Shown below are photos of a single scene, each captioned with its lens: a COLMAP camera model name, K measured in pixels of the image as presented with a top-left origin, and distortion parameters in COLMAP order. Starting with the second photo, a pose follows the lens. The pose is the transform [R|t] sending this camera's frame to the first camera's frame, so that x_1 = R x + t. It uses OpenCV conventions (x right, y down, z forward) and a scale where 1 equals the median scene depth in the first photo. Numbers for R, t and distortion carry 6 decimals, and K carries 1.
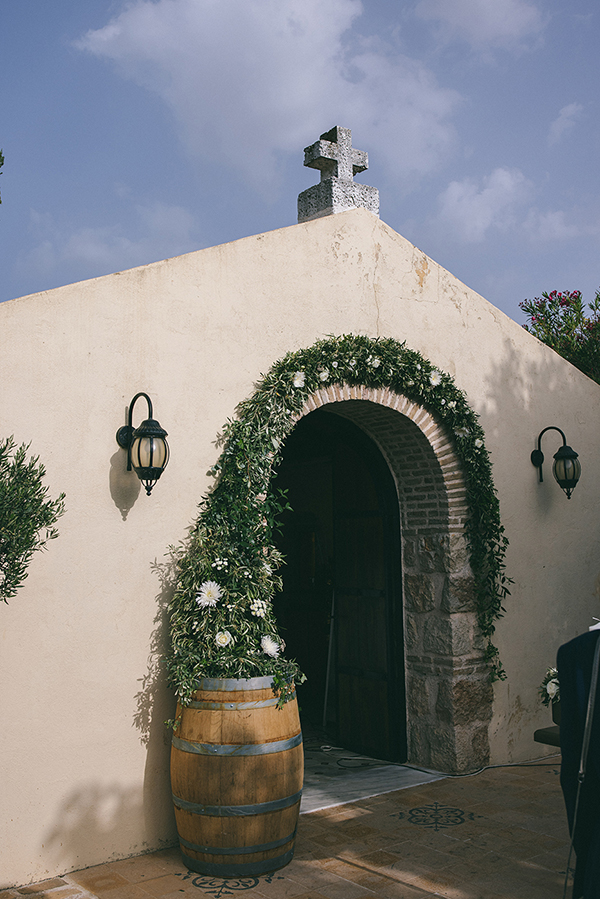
lens RADIAL K [[875.7, 0, 300.1], [0, 875.7, 441.5], [0, 0, 1]] dist [-0.011038, 0.000000]
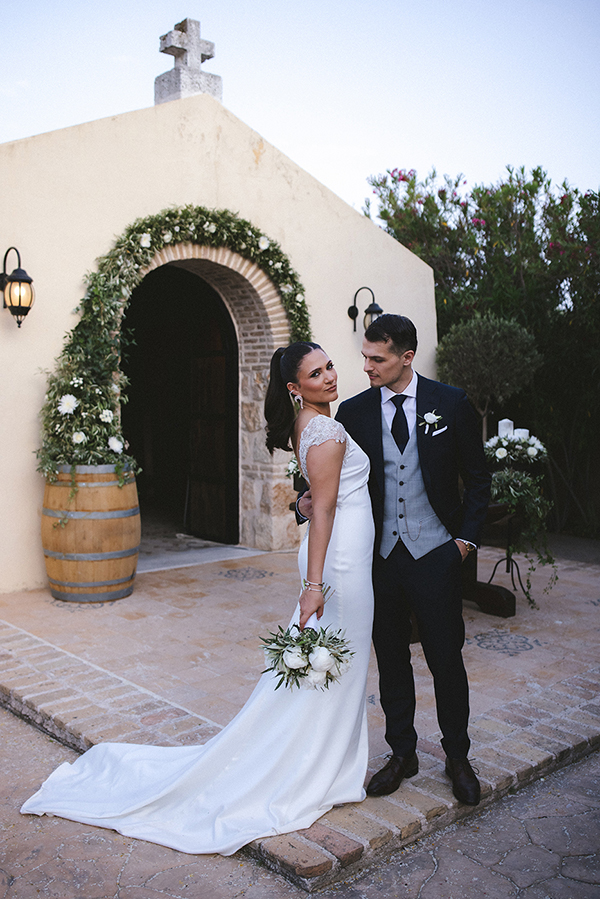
lens RADIAL K [[875.7, 0, 315.6], [0, 875.7, 467.9], [0, 0, 1]] dist [-0.011038, 0.000000]
pose [[0.994821, 0.016910, 0.100222, 0.111583], [-0.035833, 0.981103, 0.190142, 0.001654], [-0.095113, -0.192748, 0.976628, -0.284793]]
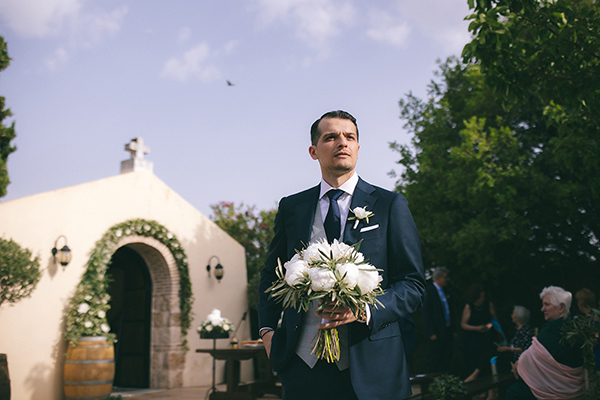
lens RADIAL K [[584.5, 0, 302.9], [0, 584.5, 196.2], [0, 0, 1]] dist [-0.011038, 0.000000]
pose [[0.930398, 0.077673, 0.358228, -0.117802], [-0.029496, 0.989986, -0.138047, 0.044271], [-0.365363, 0.117872, 0.923372, -0.817271]]
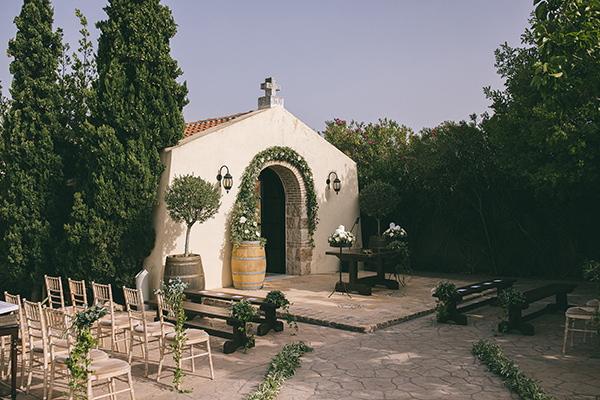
lens RADIAL K [[584.5, 0, 297.9], [0, 584.5, 201.5], [0, 0, 1]] dist [-0.011038, 0.000000]
pose [[0.977581, 0.014215, 0.210080, -0.321612], [-0.035380, 0.994622, 0.097337, -0.127681], [-0.207566, -0.102587, 0.972827, -1.201229]]
